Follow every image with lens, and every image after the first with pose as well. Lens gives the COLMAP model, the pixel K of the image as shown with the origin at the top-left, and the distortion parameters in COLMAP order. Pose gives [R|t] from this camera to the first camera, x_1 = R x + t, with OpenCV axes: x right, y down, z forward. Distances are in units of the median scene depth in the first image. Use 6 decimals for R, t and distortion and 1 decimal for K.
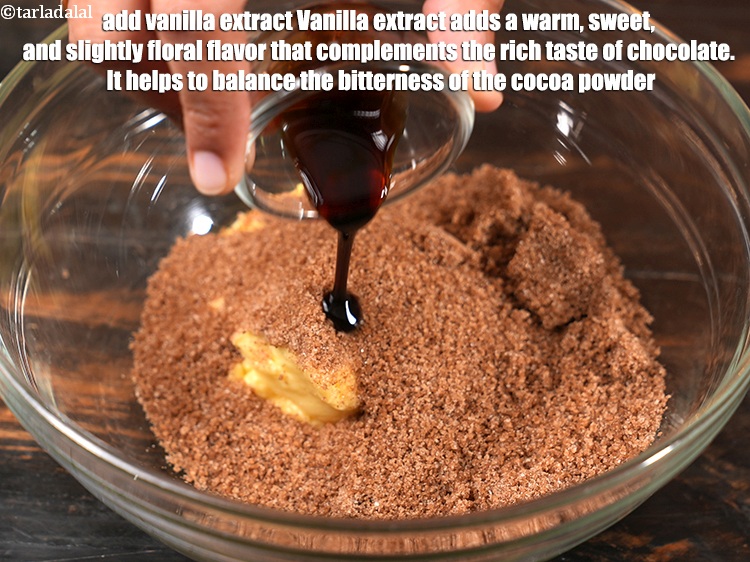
lens RADIAL K [[2264.2, 0, 375.0], [0, 2264.2, 281.0], [0, 0, 1]] dist [-0.125184, 3.000022]
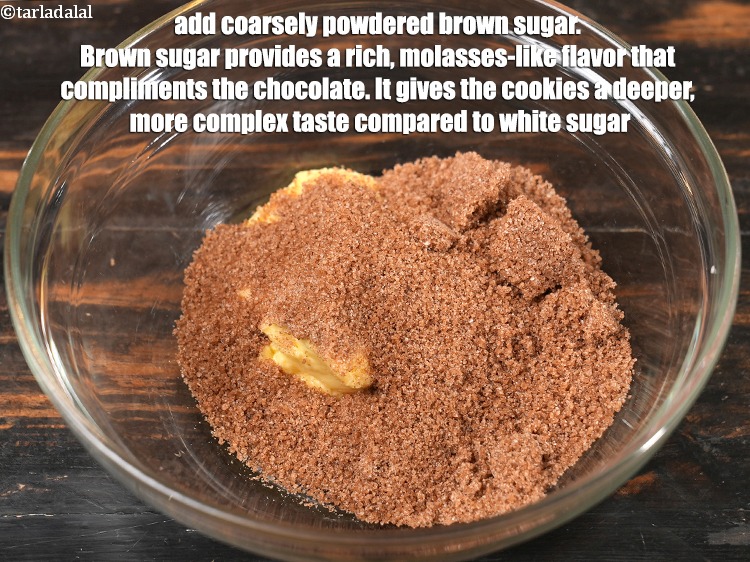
lens RADIAL K [[1538.3, 0, 375.0], [0, 1538.3, 281.0], [0, 0, 1]] dist [0.029476, -0.340354]
pose [[0.998055, -0.061018, 0.012803, -0.012556], [0.058154, 0.985132, 0.161656, -0.124278], [-0.022477, -0.160597, 0.986764, 0.217961]]
